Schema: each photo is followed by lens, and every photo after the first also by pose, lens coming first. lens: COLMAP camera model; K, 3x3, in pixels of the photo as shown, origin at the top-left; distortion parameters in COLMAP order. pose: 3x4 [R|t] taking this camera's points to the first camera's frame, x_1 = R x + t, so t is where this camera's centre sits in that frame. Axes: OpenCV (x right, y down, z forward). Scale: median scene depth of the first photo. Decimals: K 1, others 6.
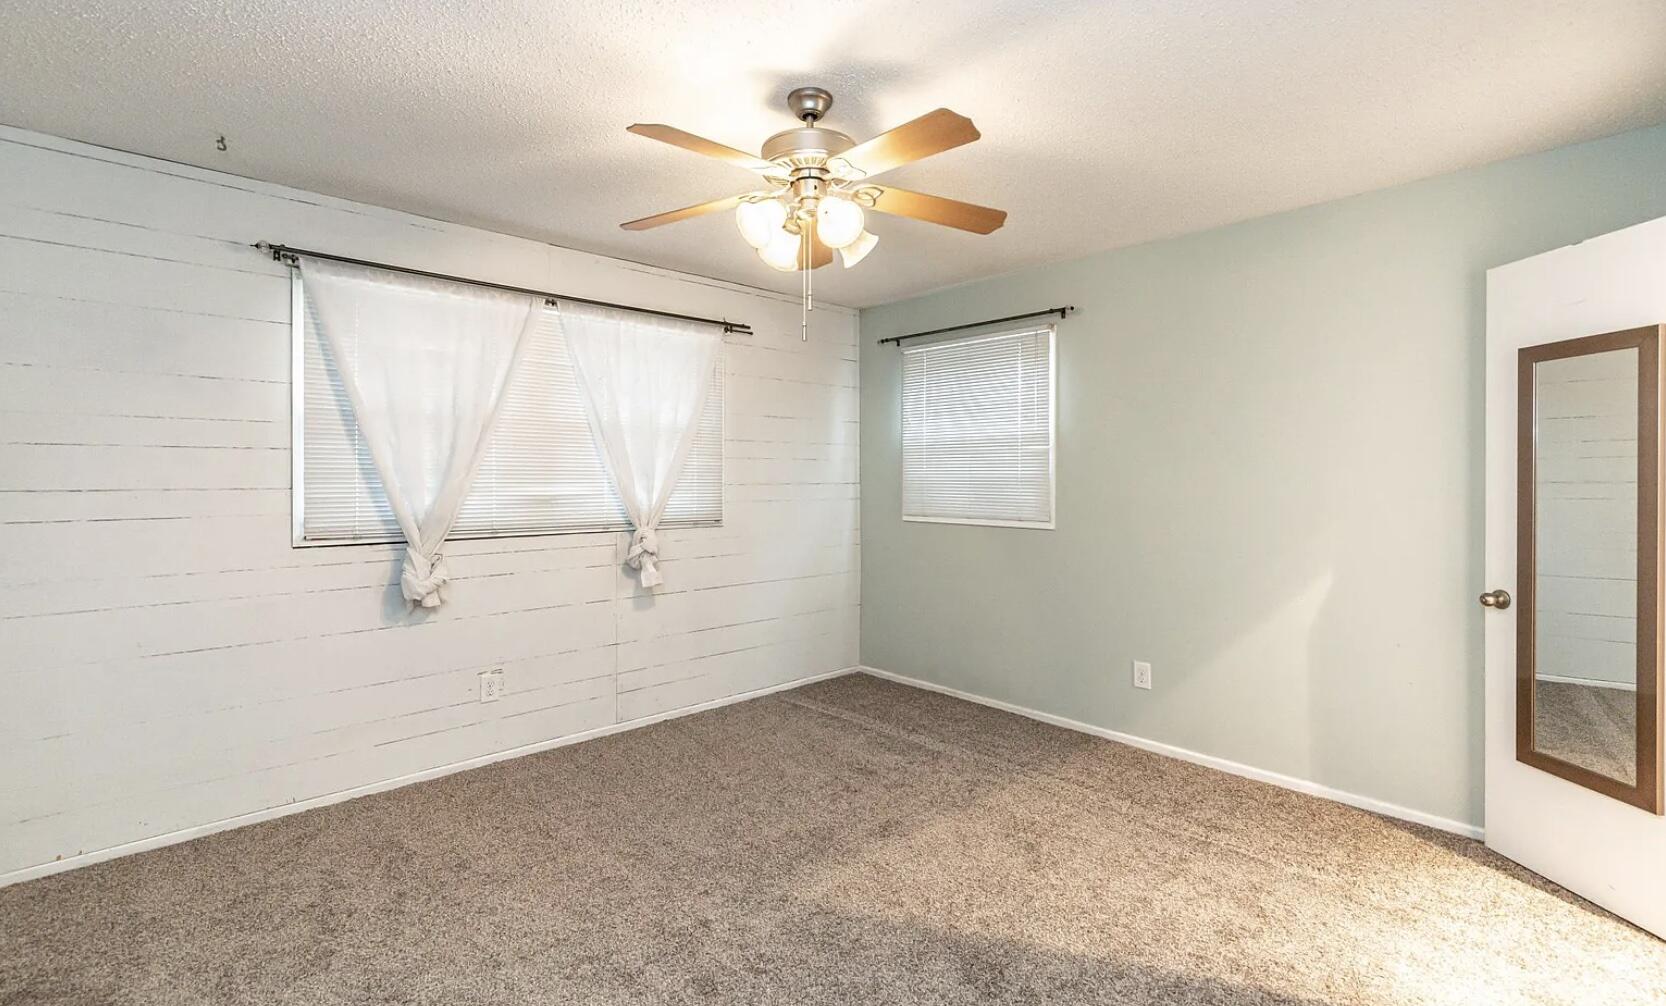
lens RADIAL K [[736.7, 0, 830.1], [0, 736.7, 485.1], [0, 0, 1]] dist [0.002675, 0.000147]
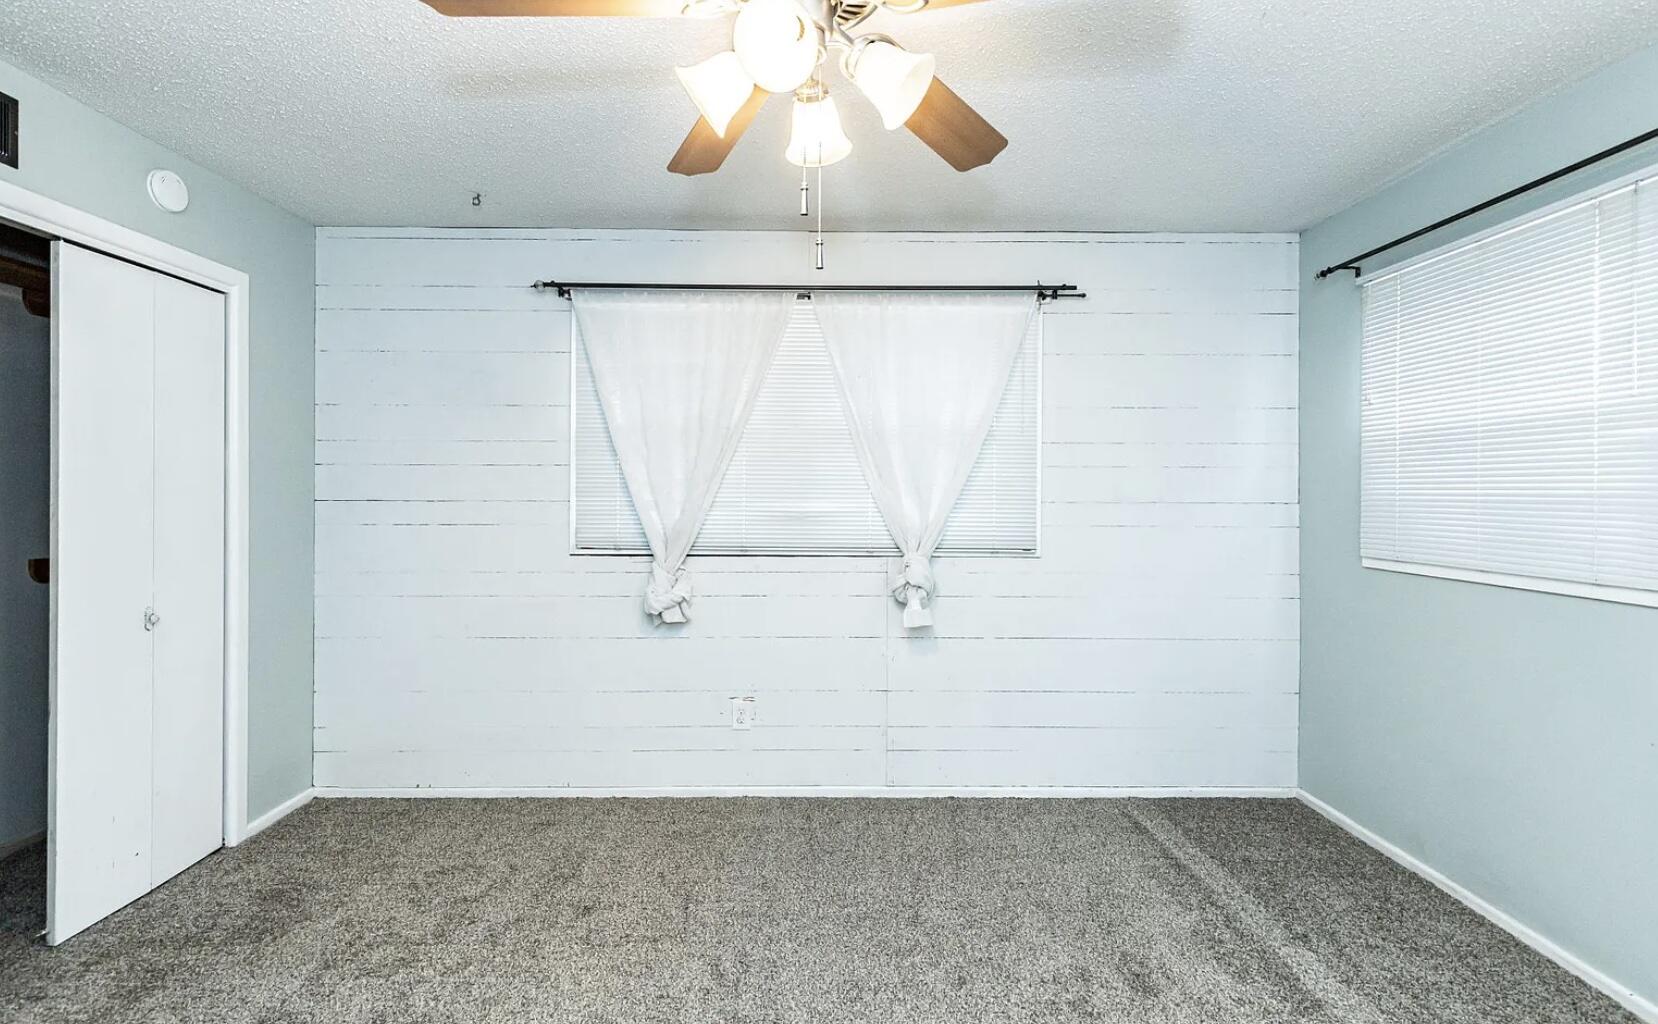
lens RADIAL K [[754.5, 0, 820.4], [0, 754.5, 490.3], [0, 0, 1]] dist [0.008808, -0.001178]
pose [[0.742158, 0.001885, -0.670222, 0.232974], [-0.010607, 0.999904, -0.008934, -0.003857], [0.670141, 0.013739, 0.742107, 0.314498]]
